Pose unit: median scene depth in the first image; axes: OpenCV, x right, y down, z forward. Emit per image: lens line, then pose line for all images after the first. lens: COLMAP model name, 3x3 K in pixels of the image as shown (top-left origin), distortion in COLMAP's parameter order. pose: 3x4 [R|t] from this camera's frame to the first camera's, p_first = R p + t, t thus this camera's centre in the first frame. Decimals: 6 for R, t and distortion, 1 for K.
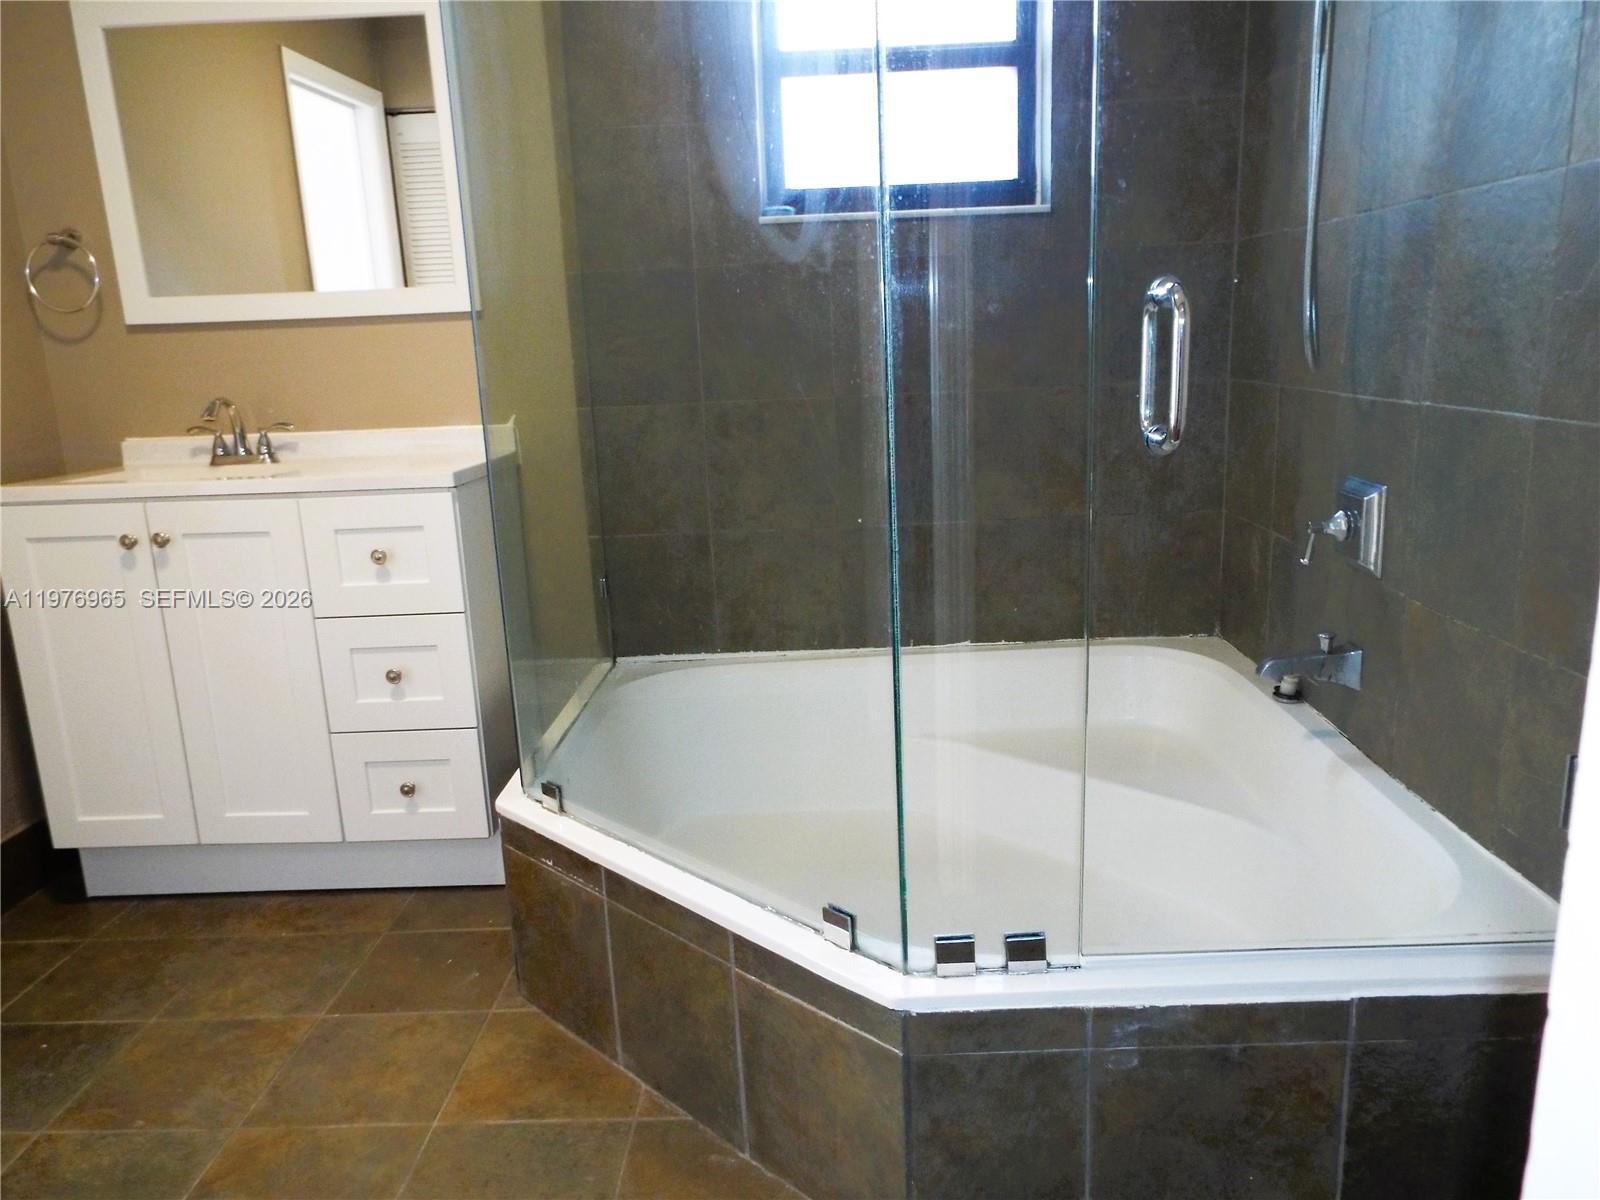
lens RADIAL K [[1176.2, 0, 808.0], [0, 1176.2, 616.8], [0, 0, 1]] dist [-0.004579, 0.004755]
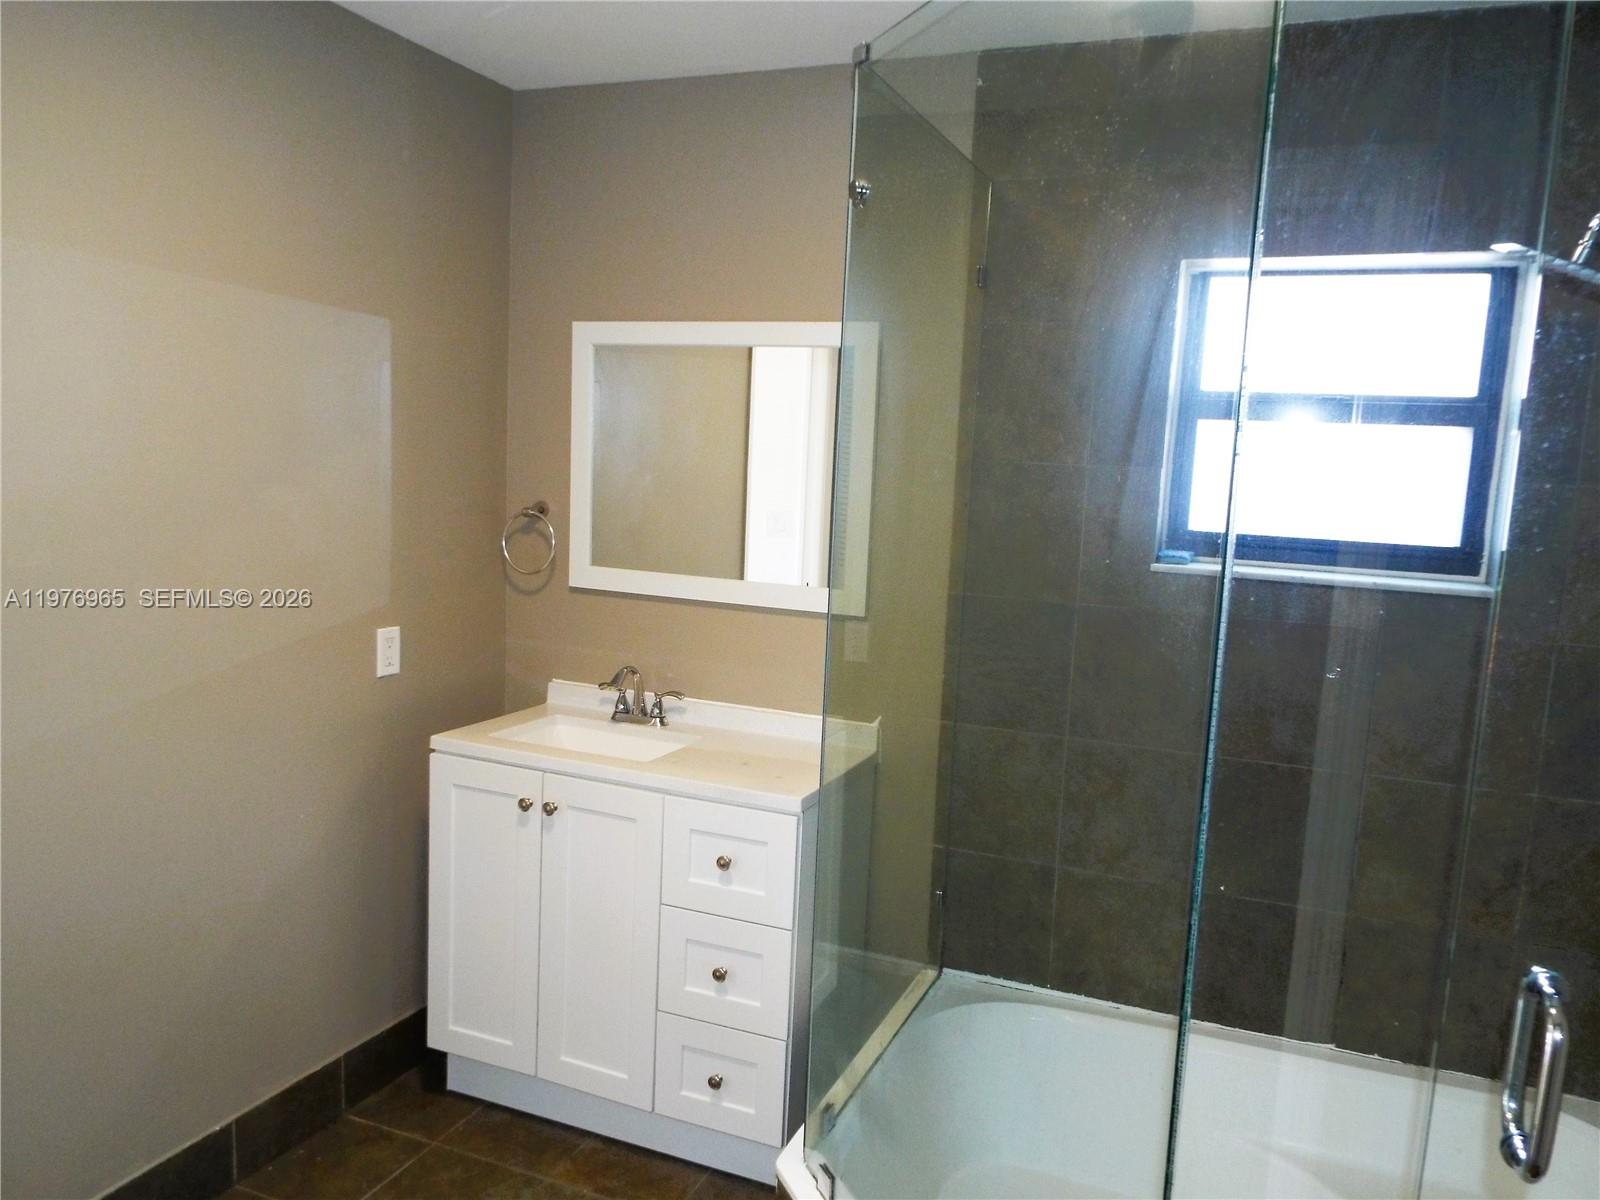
lens RADIAL K [[1176.2, 0, 808.0], [0, 1176.2, 616.8], [0, 0, 1]] dist [-0.004579, 0.004755]
pose [[0.928684, 0.133139, -0.346151, 0.035885], [-0.165338, 0.984087, -0.065078, -0.185022], [0.331979, 0.117669, 0.935919, 0.009441]]
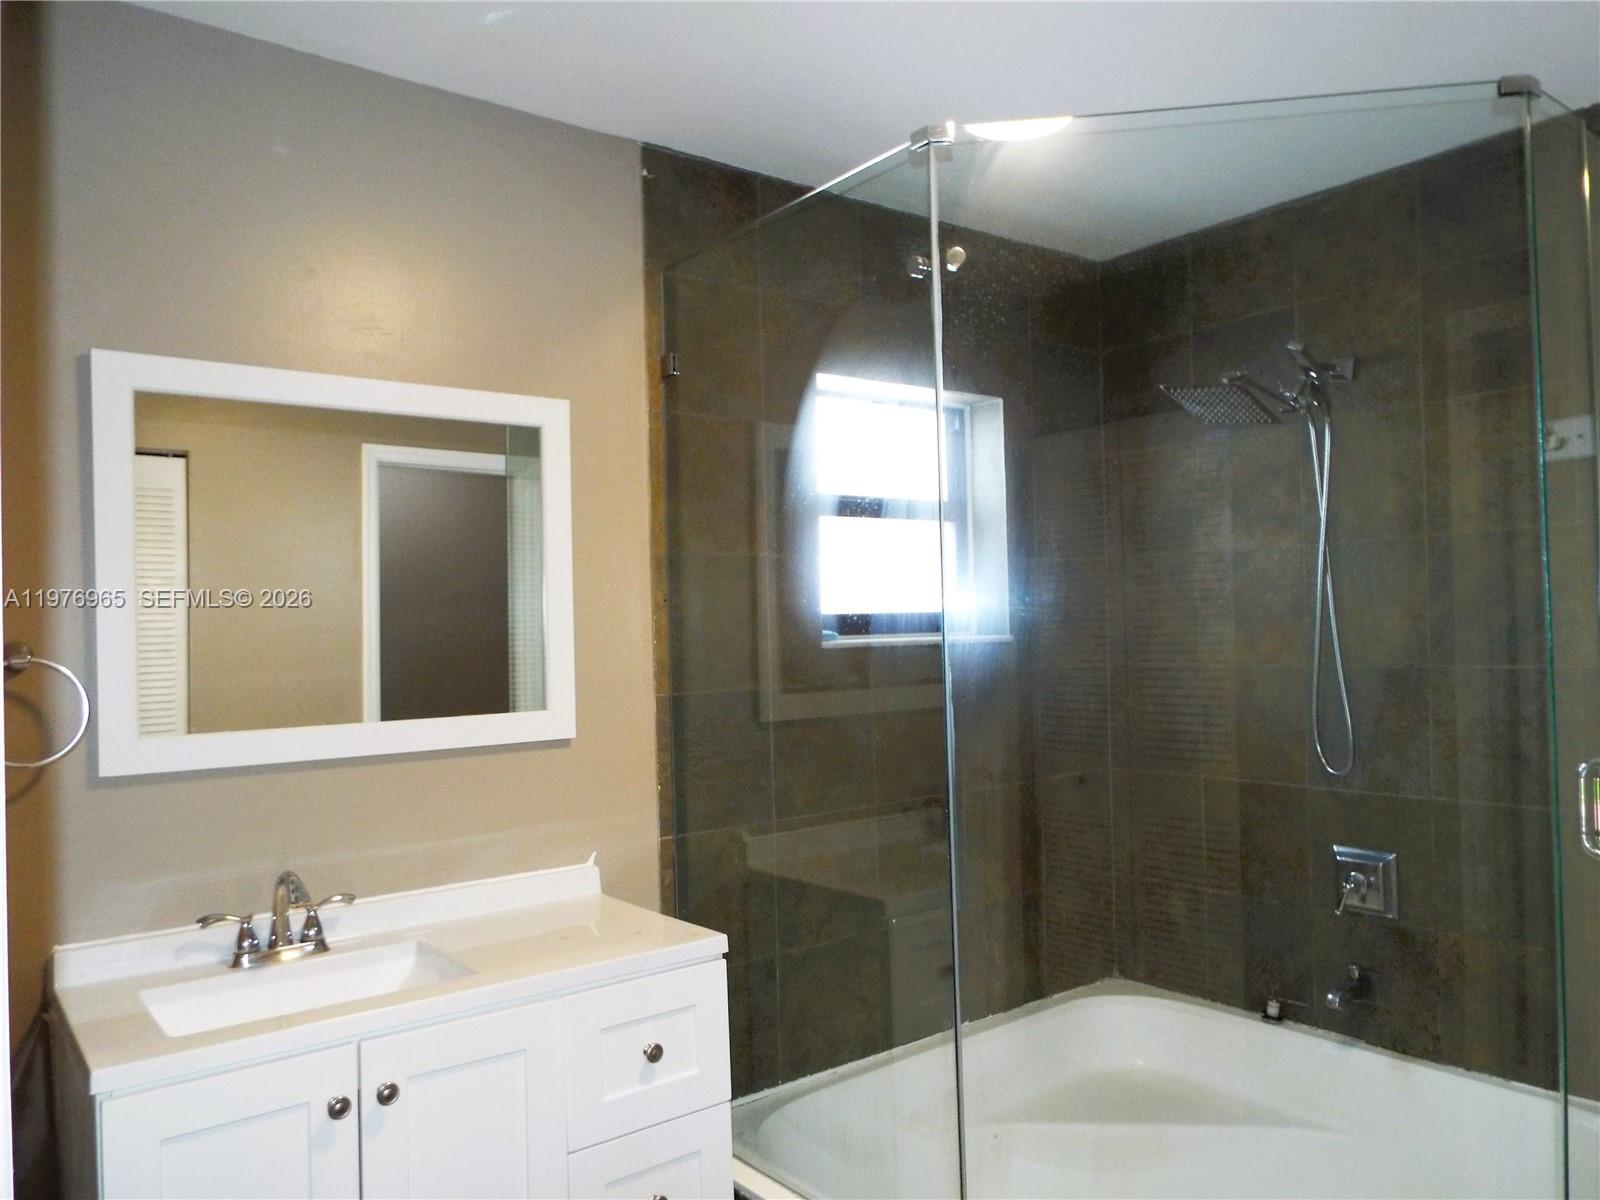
lens RADIAL K [[1176.2, 0, 808.0], [0, 1176.2, 616.8], [0, 0, 1]] dist [-0.004579, 0.004755]
pose [[0.773503, 0.025339, 0.633286, -0.704896], [0.144863, 0.965682, -0.215576, -0.133216], [-0.617015, 0.258488, 0.743288, 0.209944]]
